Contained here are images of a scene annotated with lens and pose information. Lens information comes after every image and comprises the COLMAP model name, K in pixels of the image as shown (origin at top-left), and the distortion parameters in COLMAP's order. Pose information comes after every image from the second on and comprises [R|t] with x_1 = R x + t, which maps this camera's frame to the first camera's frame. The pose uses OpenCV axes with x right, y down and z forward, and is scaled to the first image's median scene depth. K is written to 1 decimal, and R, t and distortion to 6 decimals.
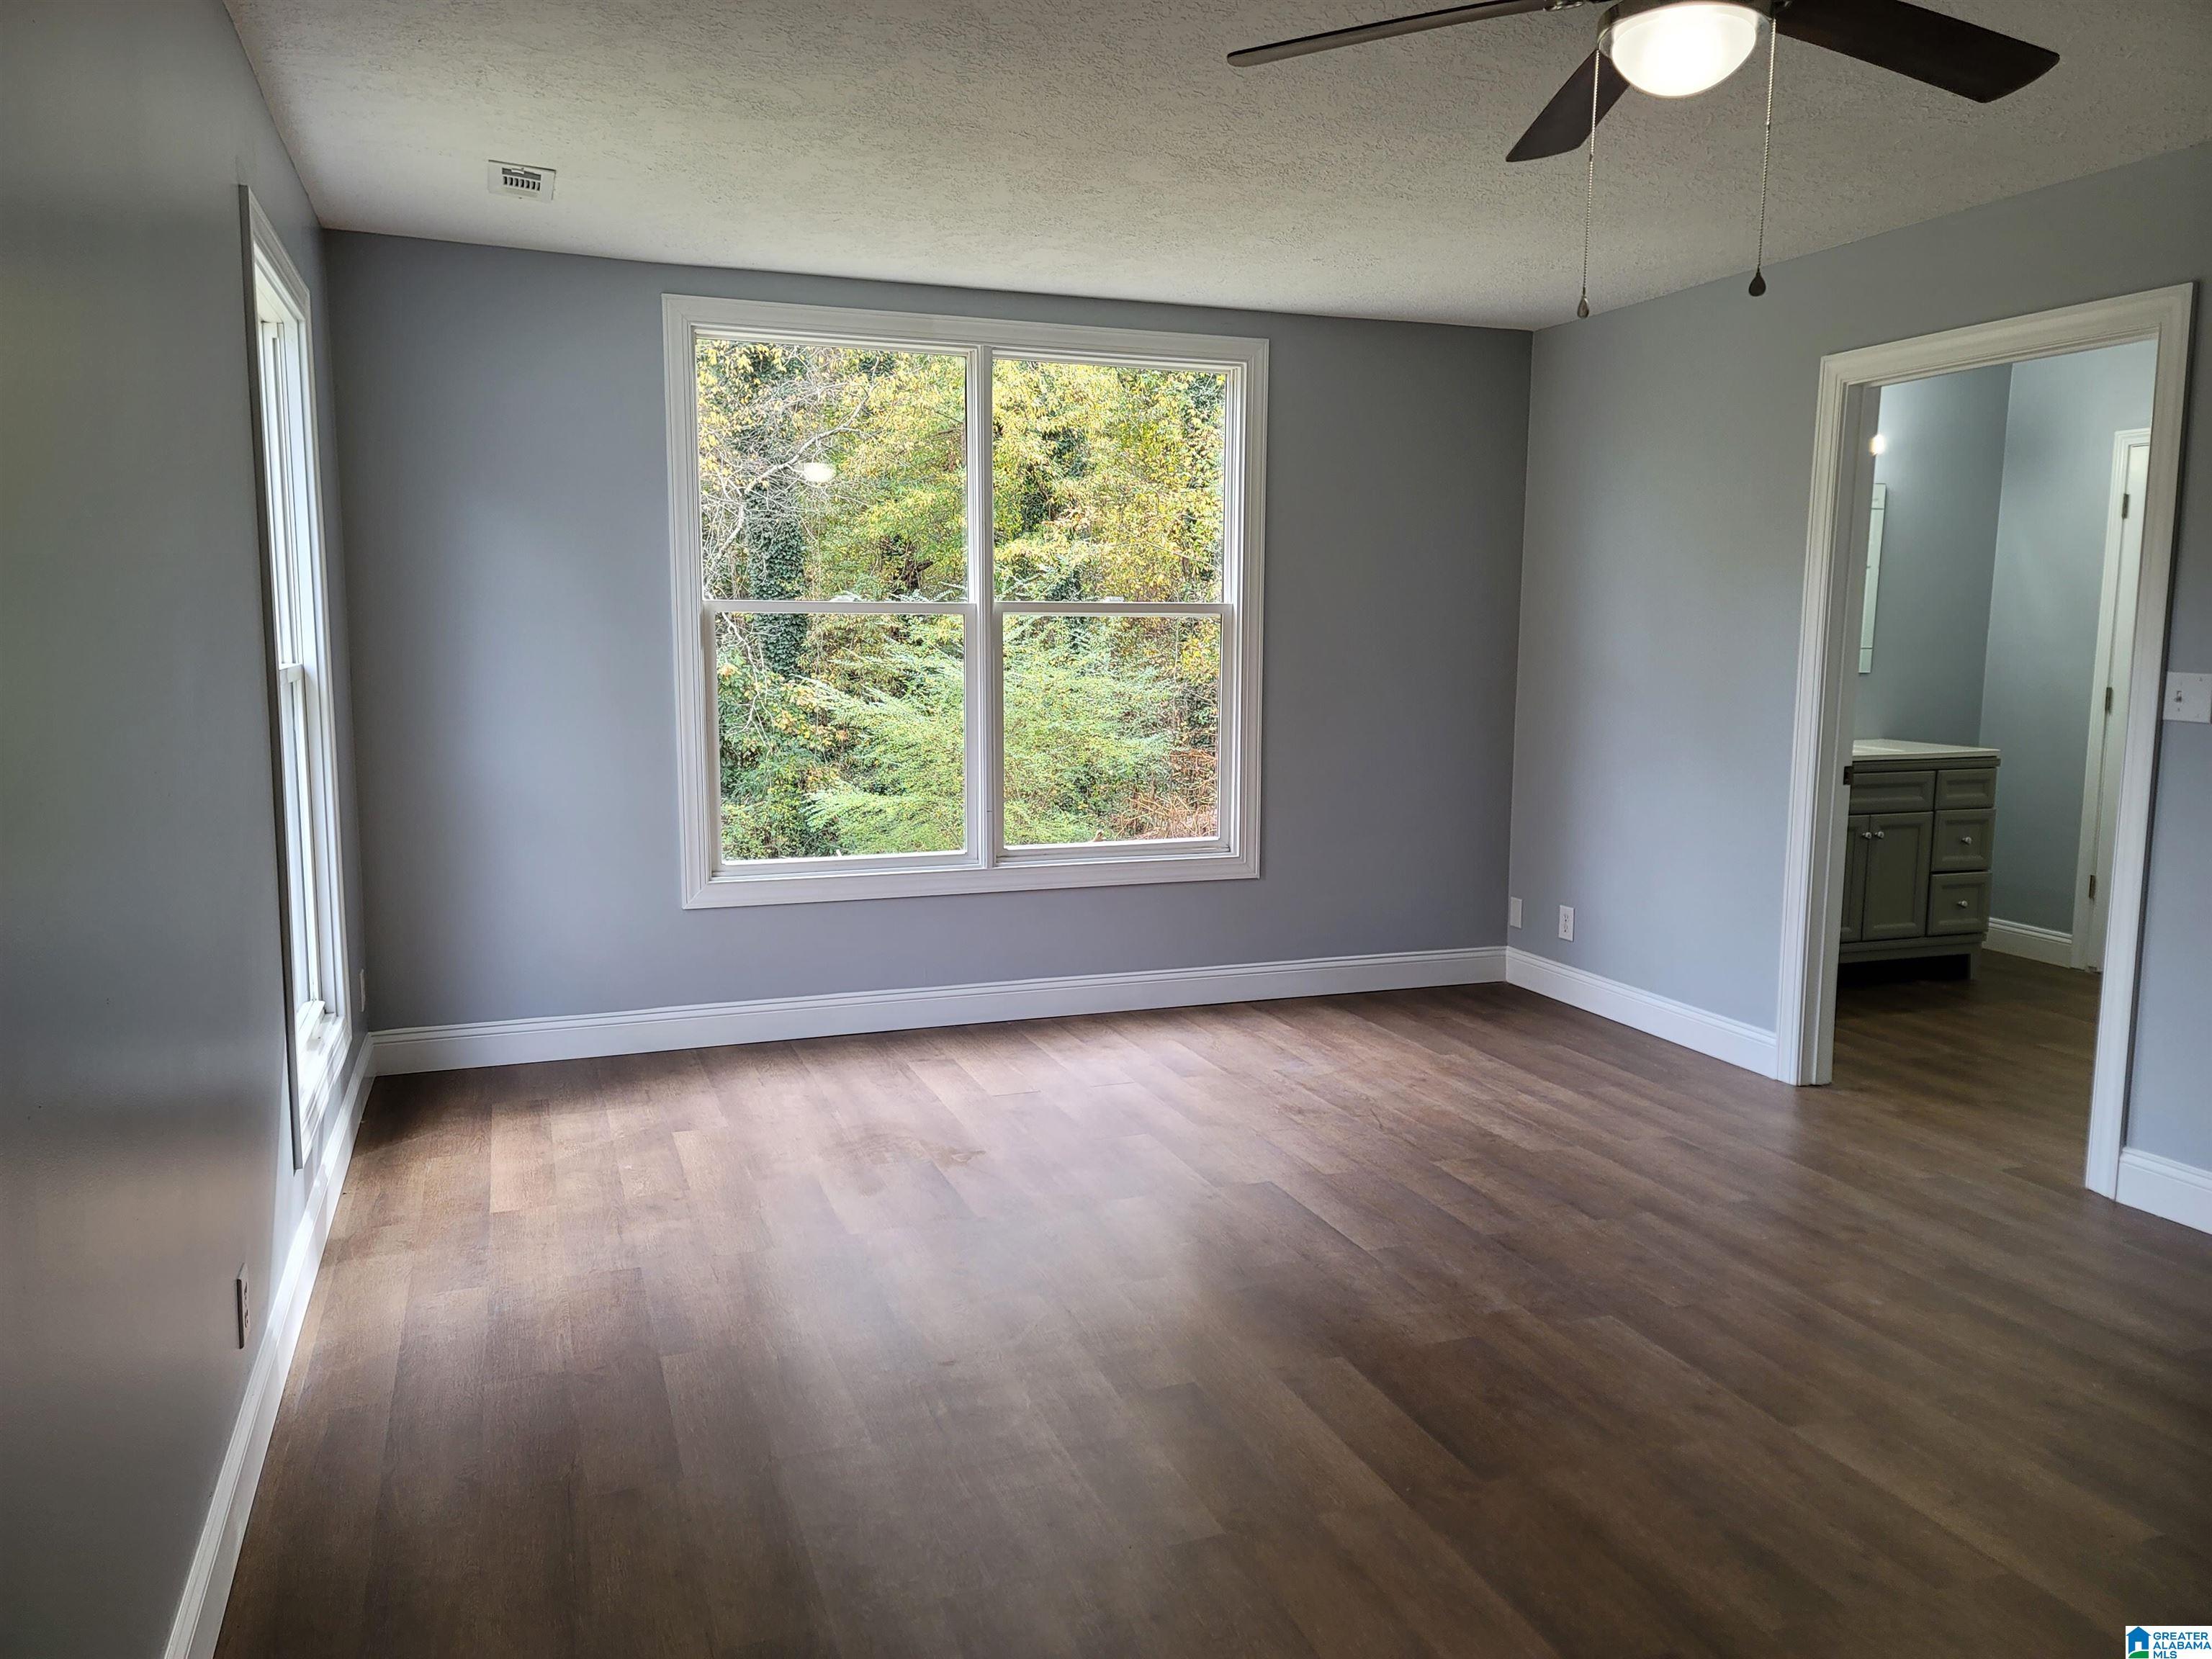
lens RADIAL K [[1605.7, 0, 1100.7], [0, 1605.7, 833.8], [0, 0, 1]] dist [0.109928, -0.096997]
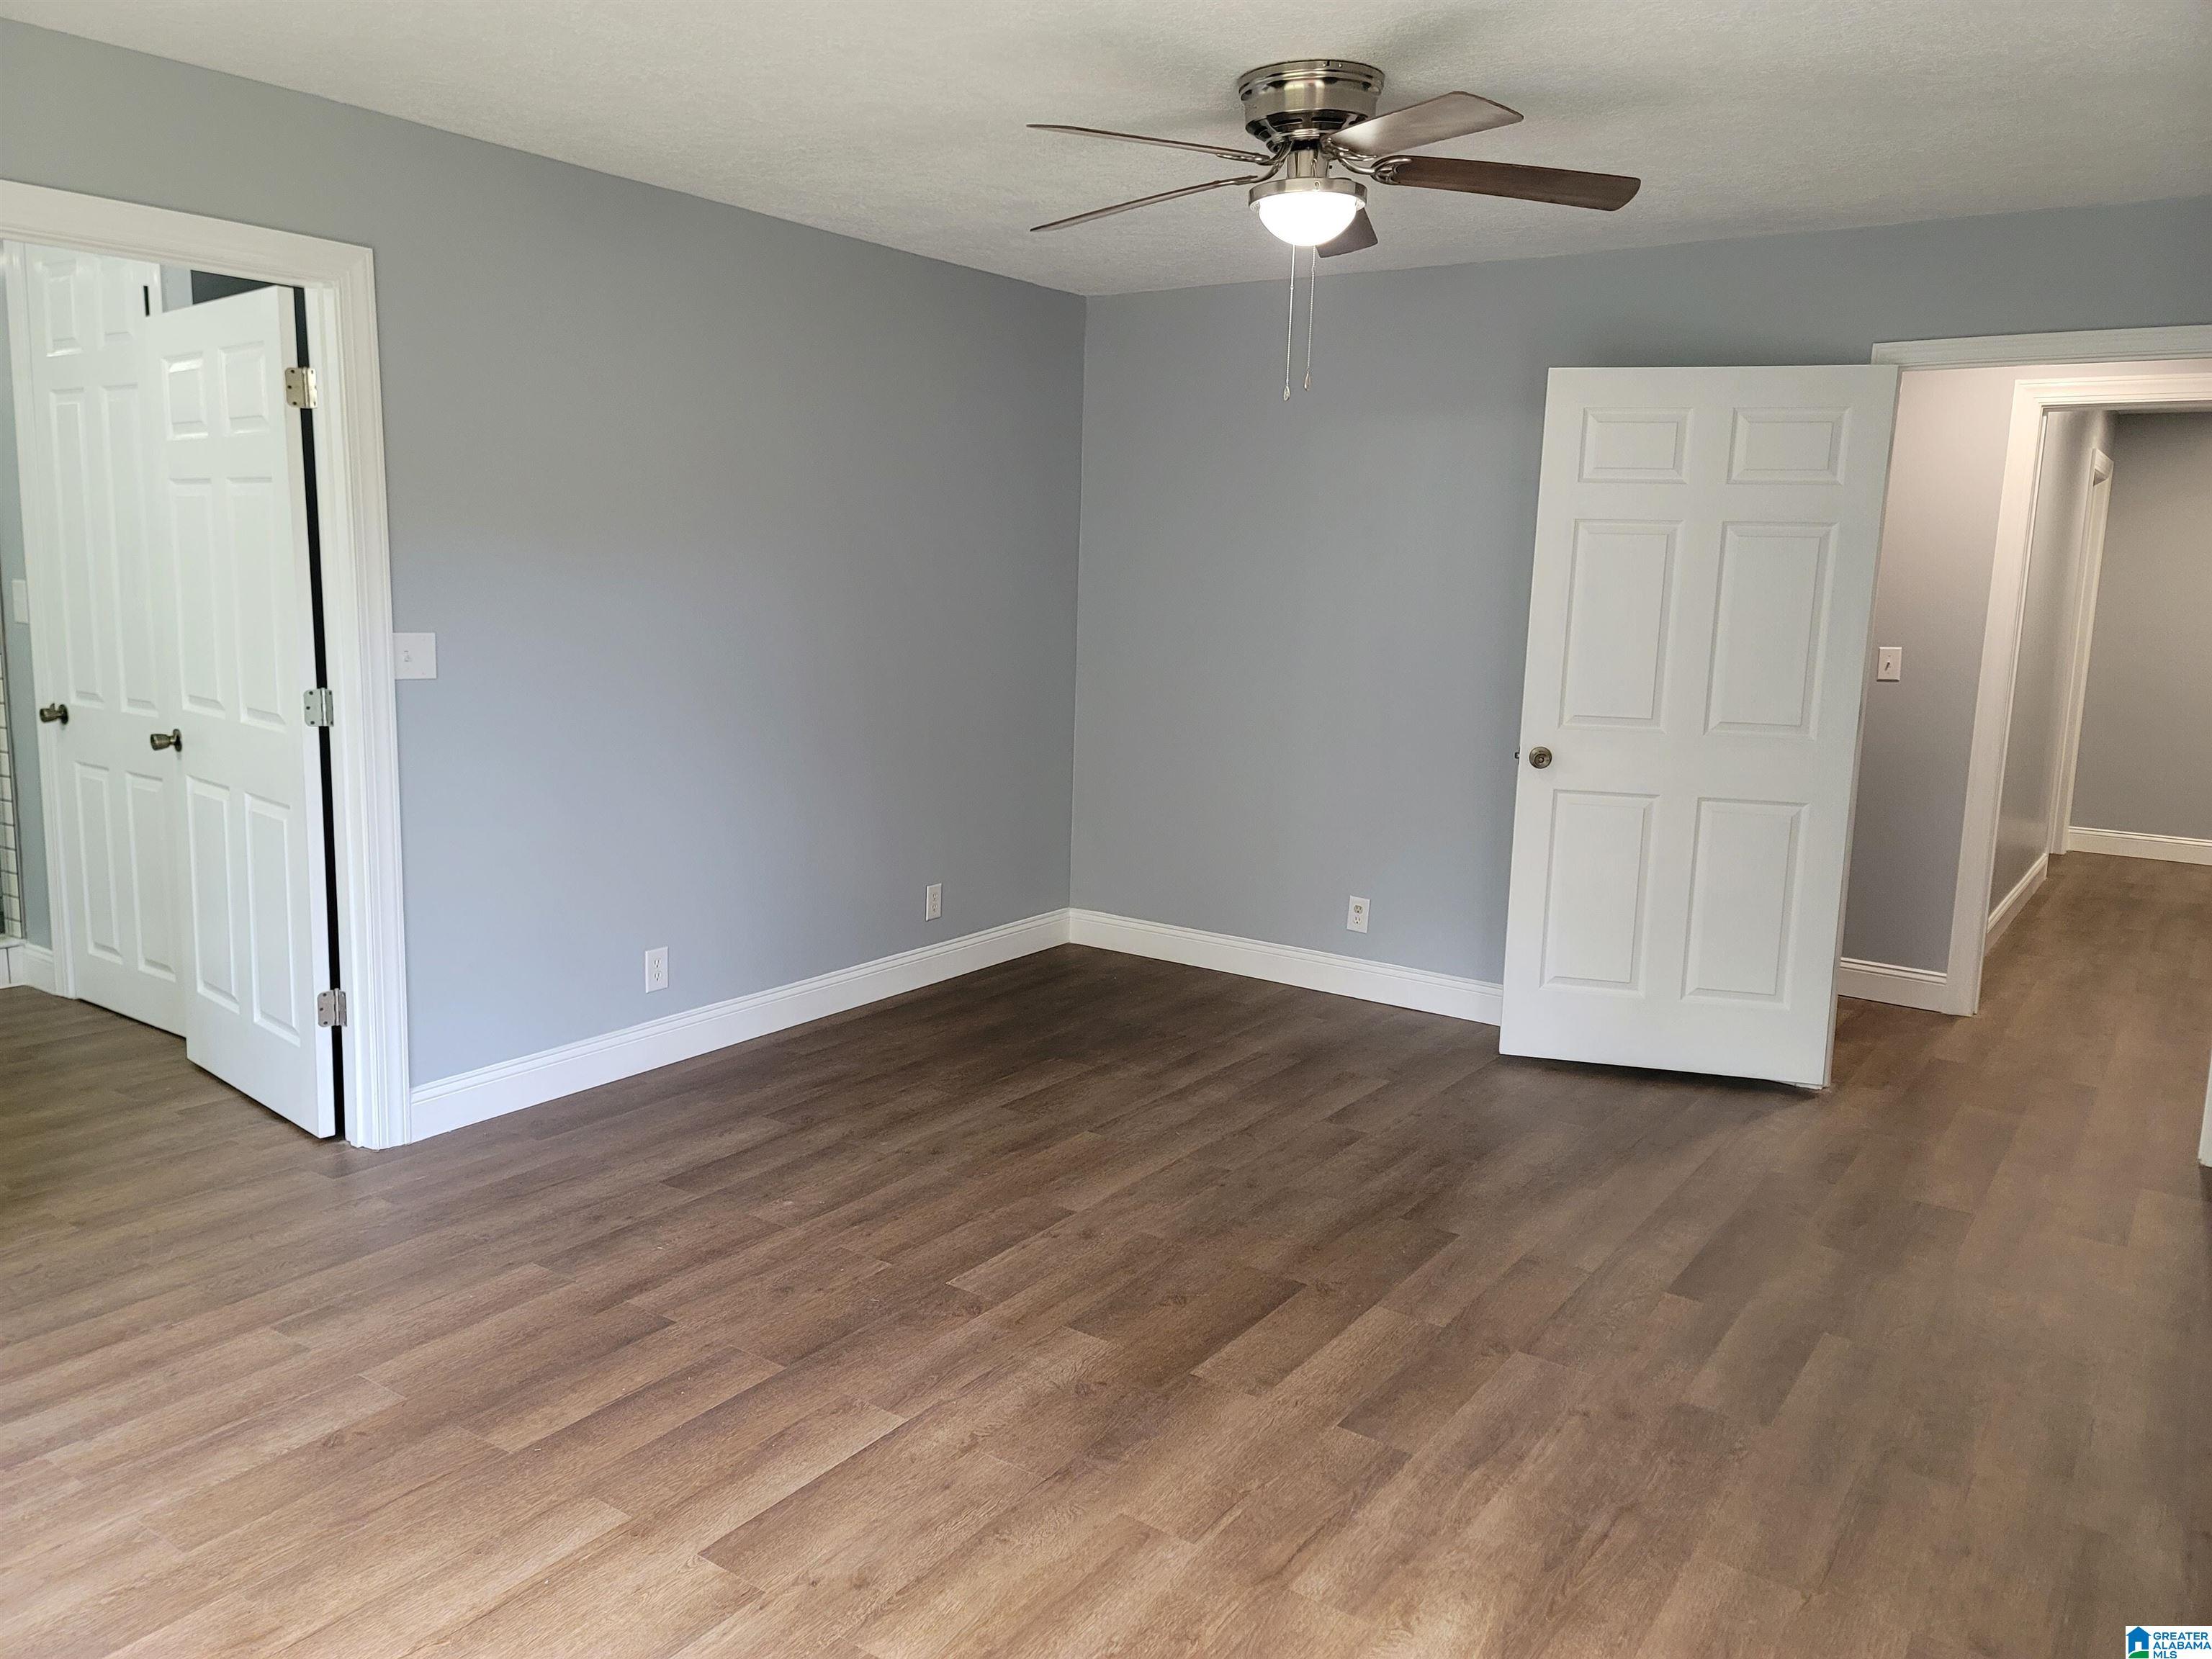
lens RADIAL K [[1605.7, 0, 1100.7], [0, 1605.7, 833.8], [0, 0, 1]] dist [0.109928, -0.096997]
pose [[-0.565262, -0.155437, 0.810134, -0.483443], [0.078373, 0.967525, 0.240319, -0.200053], [-0.821180, 0.199336, -0.534723, 1.285403]]
